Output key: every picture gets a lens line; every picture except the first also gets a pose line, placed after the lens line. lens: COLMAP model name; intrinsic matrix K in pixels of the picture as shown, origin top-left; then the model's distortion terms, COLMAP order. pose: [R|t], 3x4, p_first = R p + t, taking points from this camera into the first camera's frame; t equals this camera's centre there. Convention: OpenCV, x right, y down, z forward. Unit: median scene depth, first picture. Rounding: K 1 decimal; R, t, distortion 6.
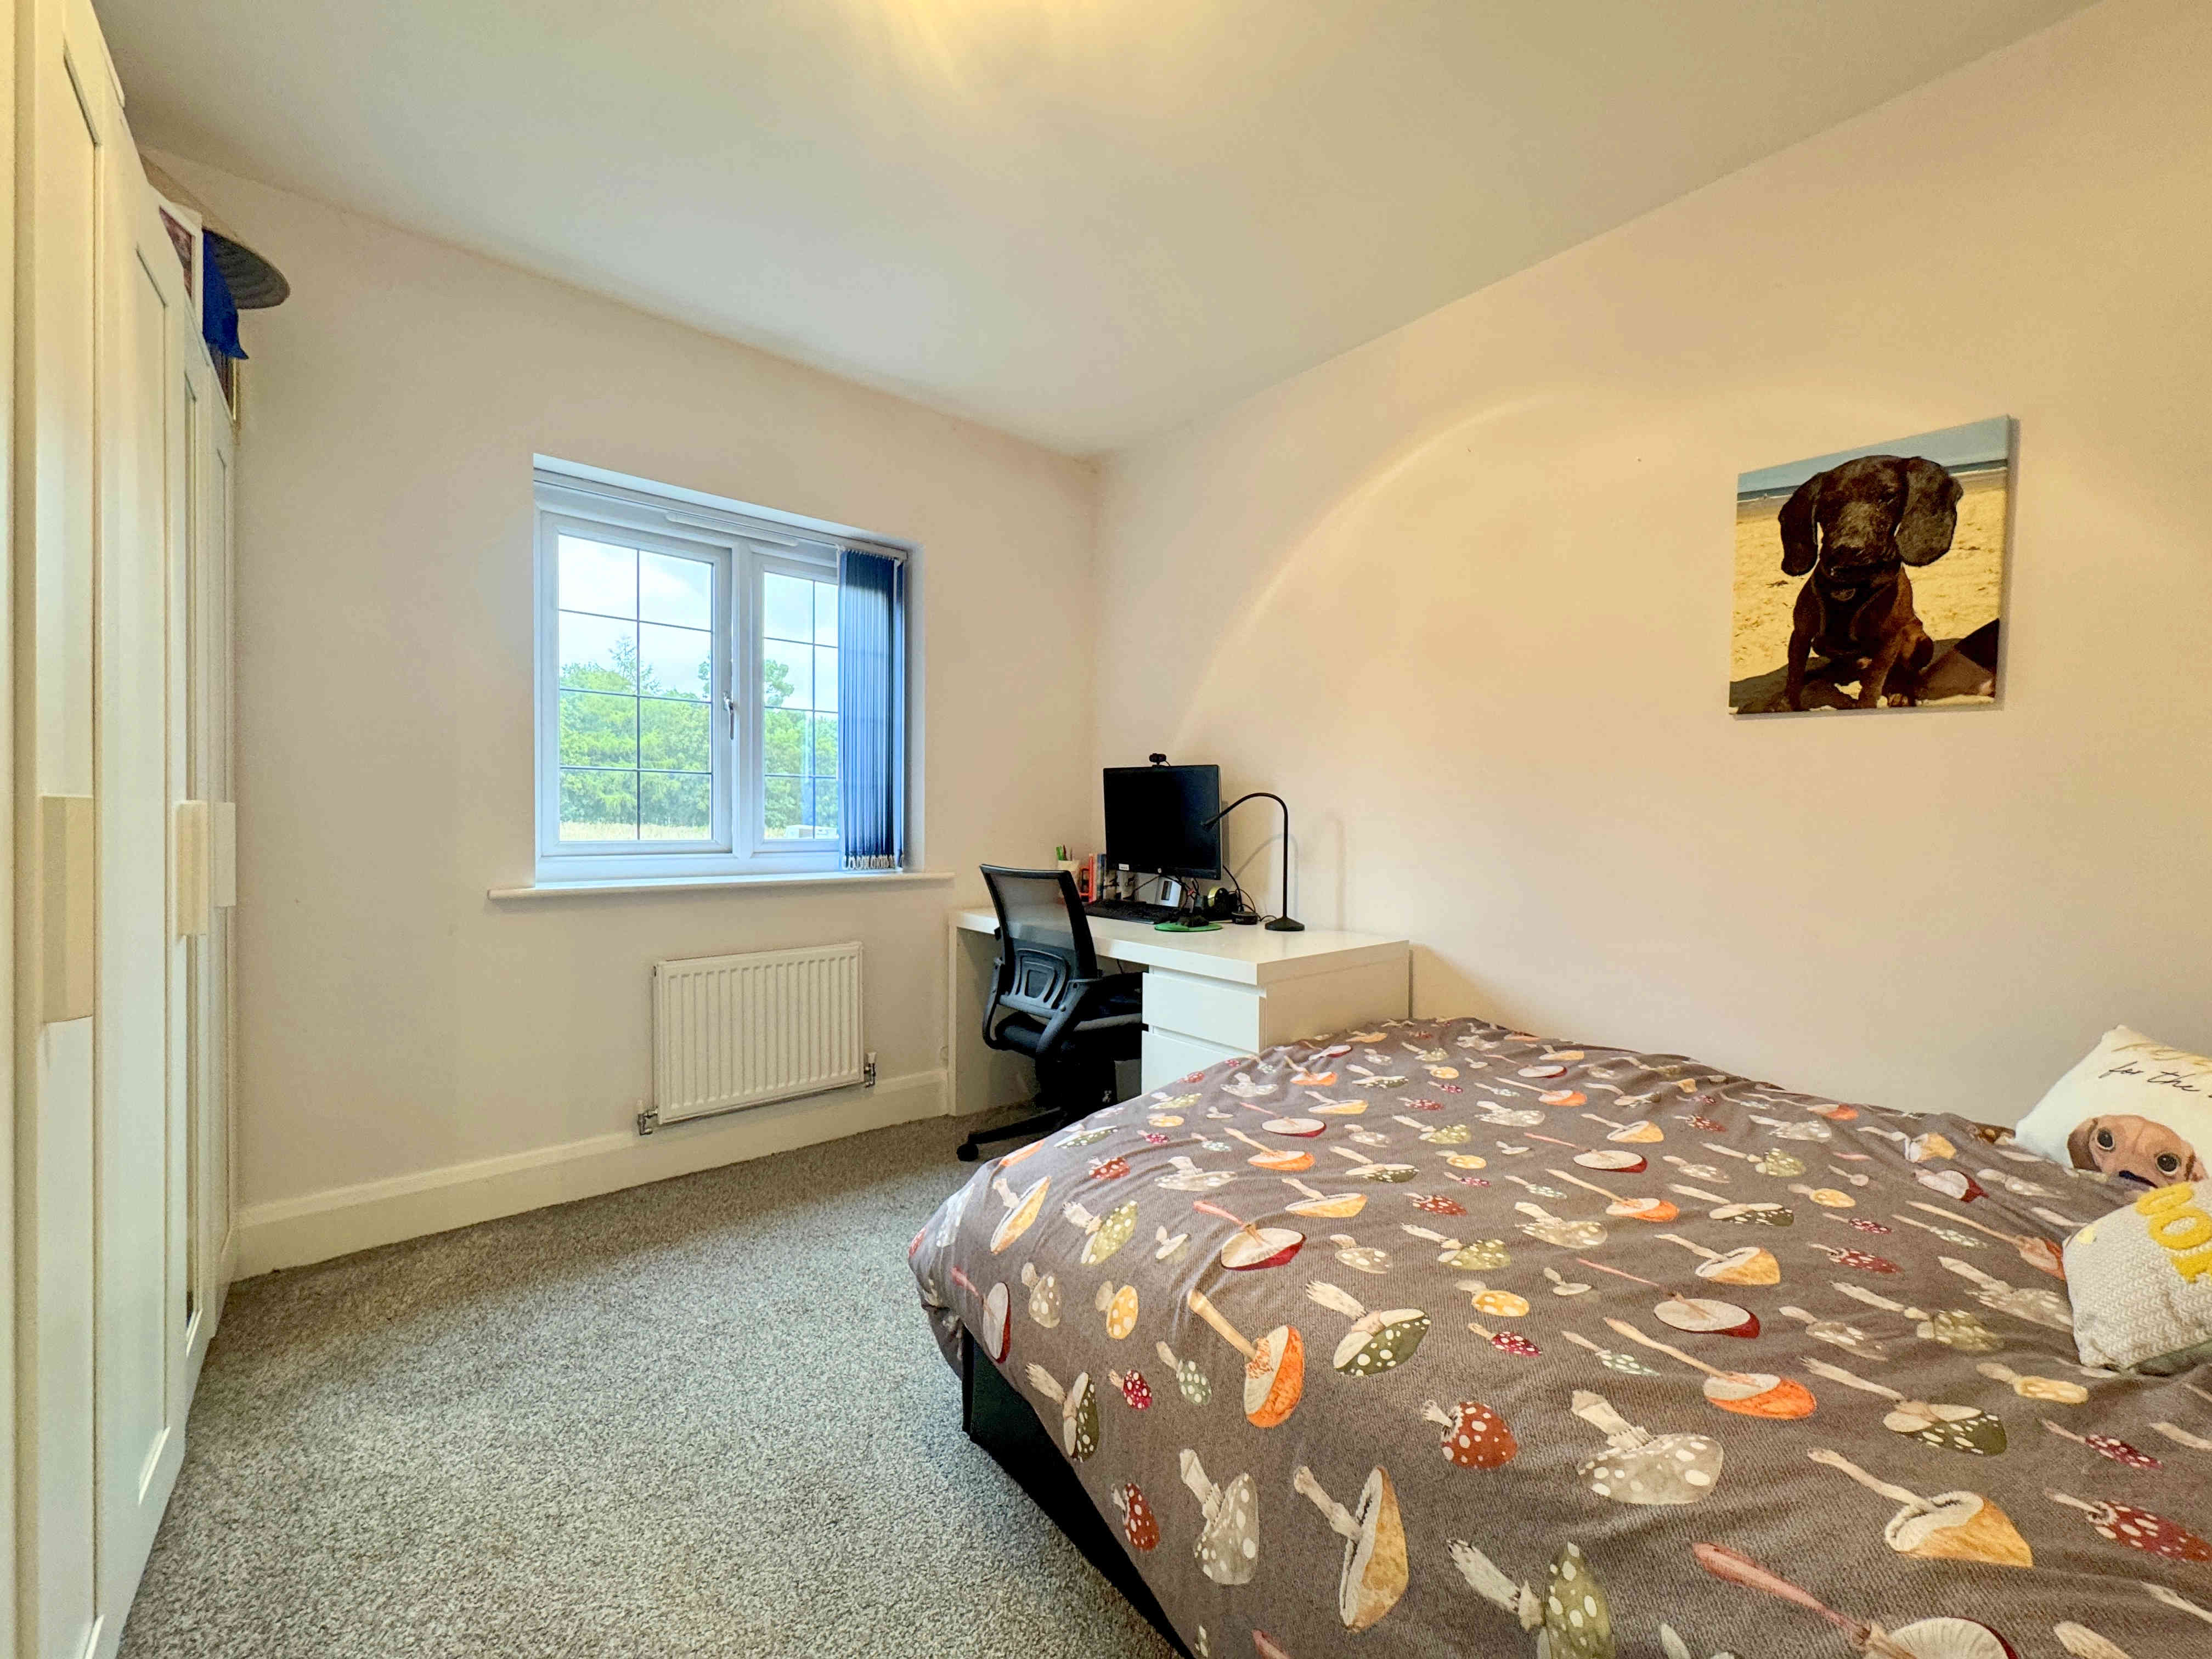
lens RADIAL K [[882.5, 0, 1108.1], [0, 882.5, 823.2], [0, 0, 1]] dist [-0.002663, -0.000100]
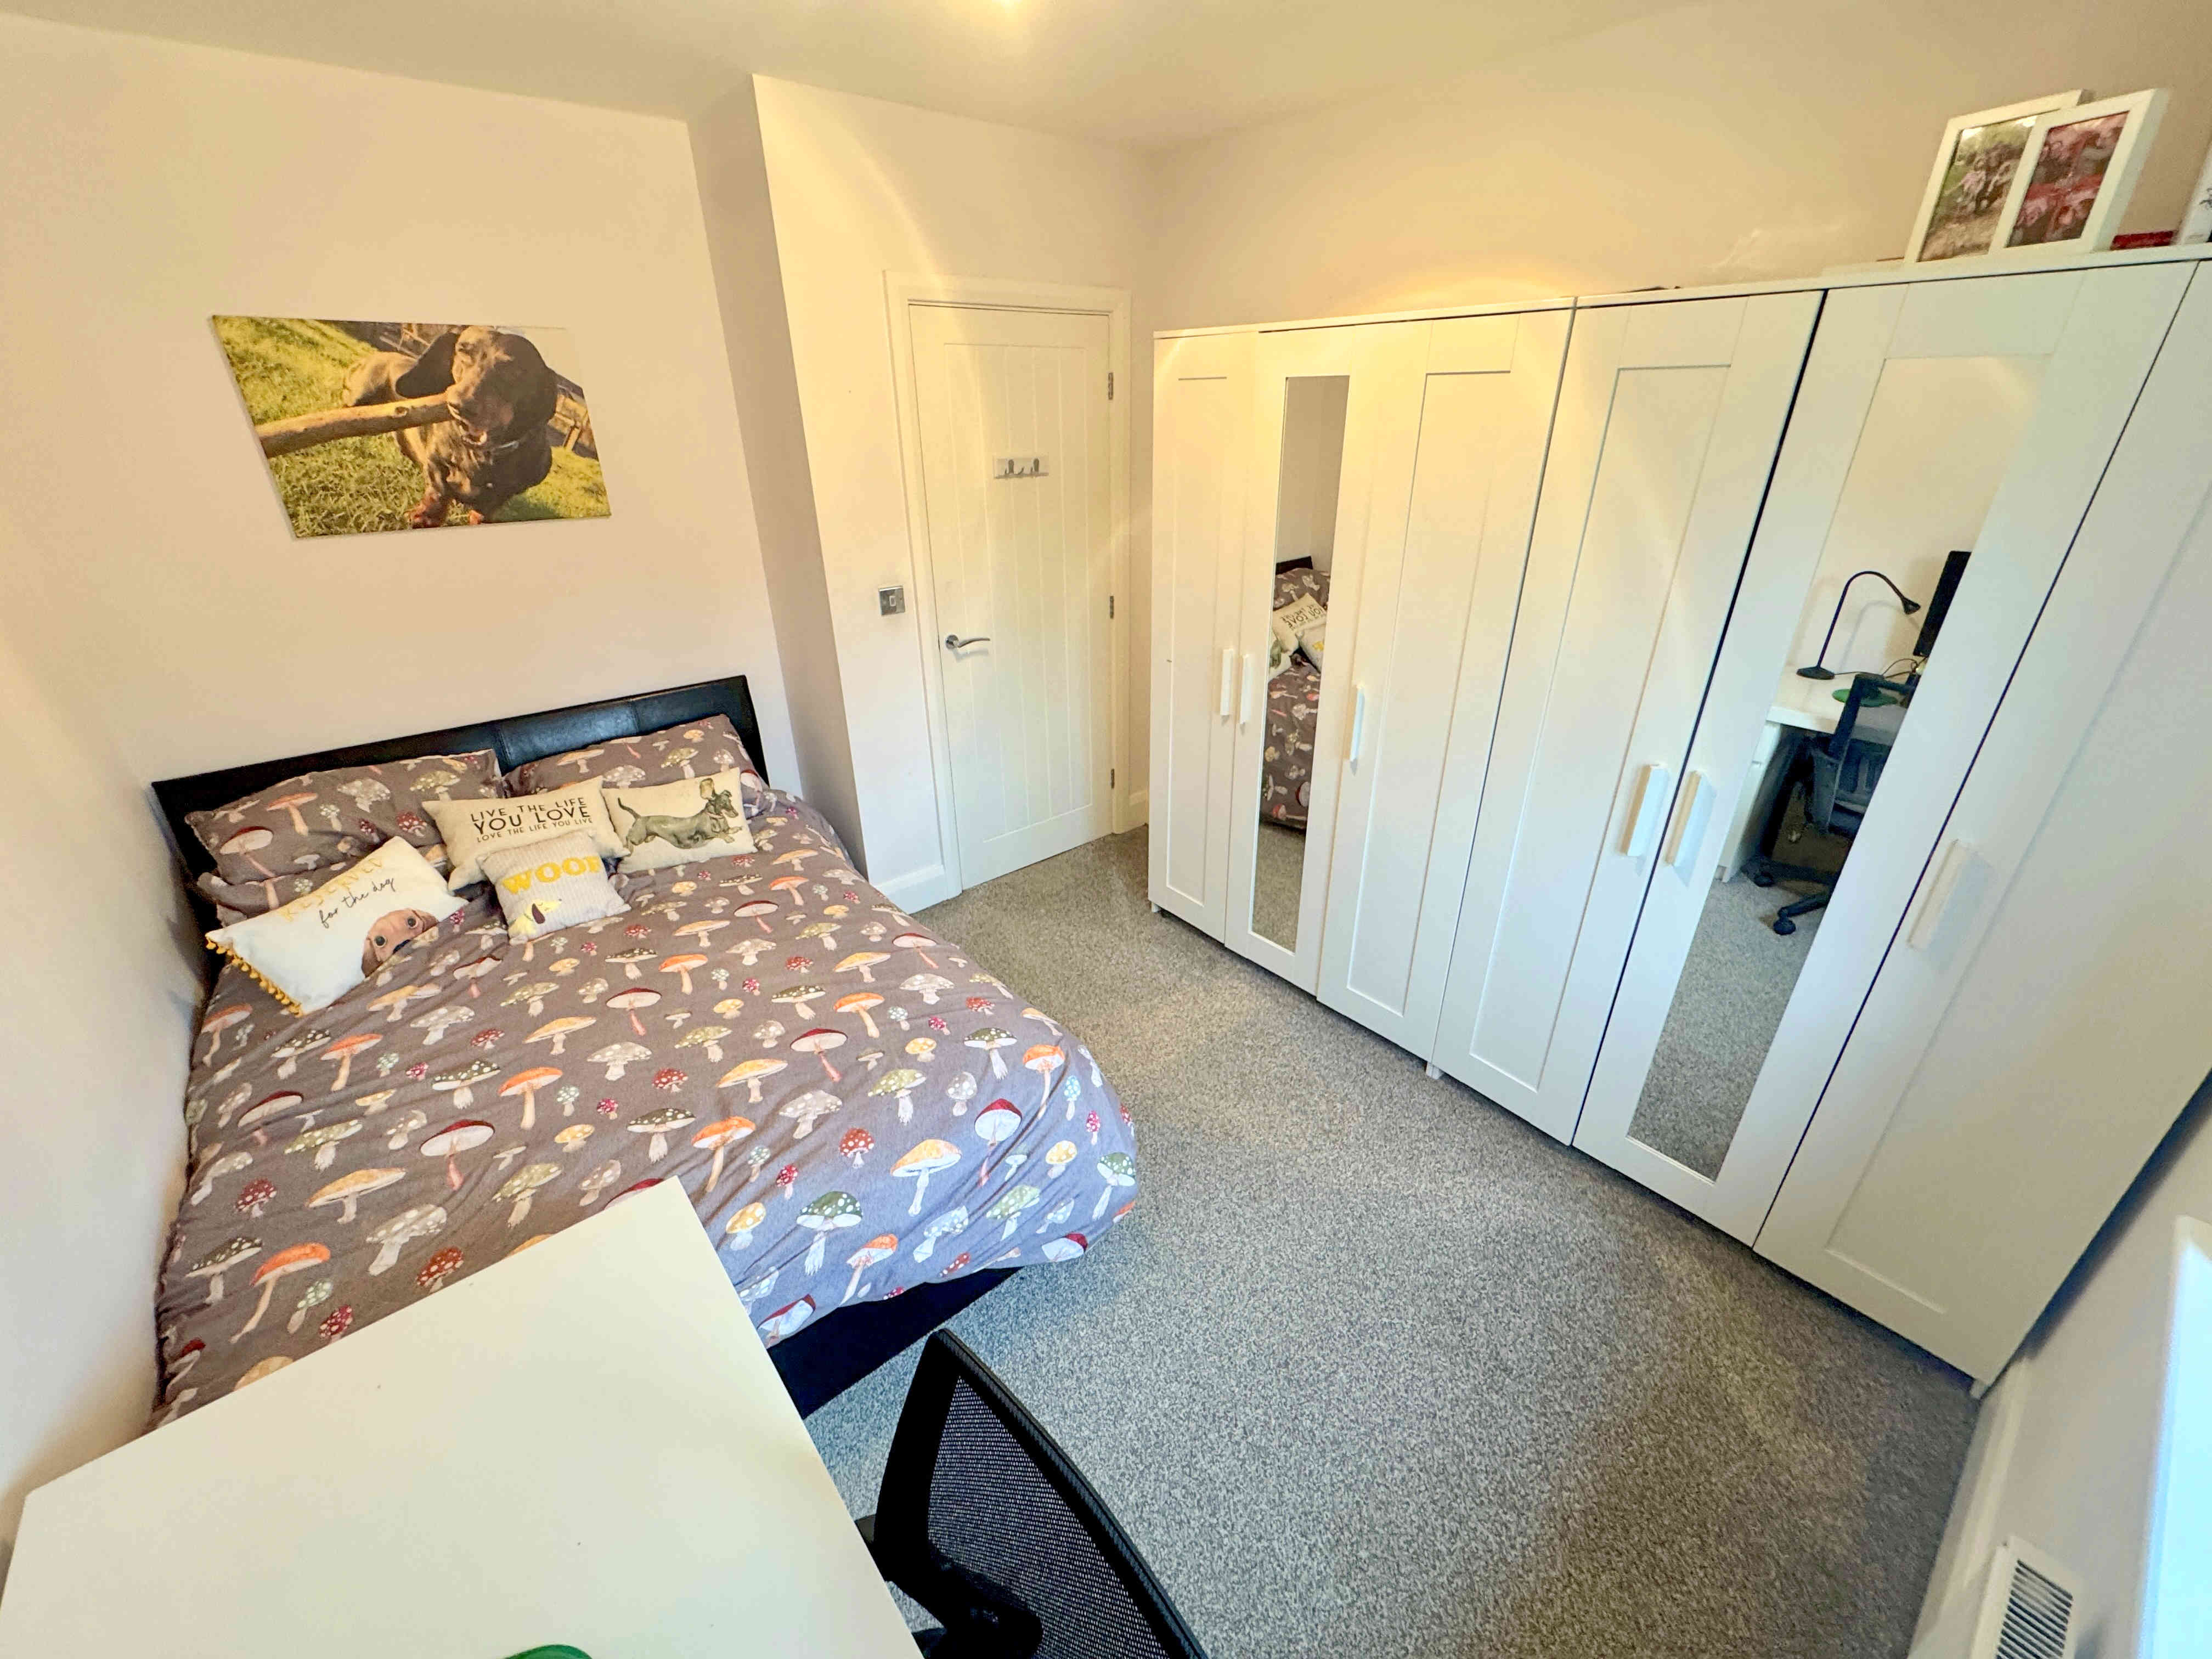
lens RADIAL K [[882.5, 0, 1107.6], [0, 882.5, 829.8], [0, 0, 1]] dist [-0.002663, -0.000100]
pose [[-0.999998, 0.000702, -0.001952, -0.204151], [-0.000232, 0.897337, 0.441346, -0.502819], [0.002061, 0.441346, -0.897335, 2.156944]]
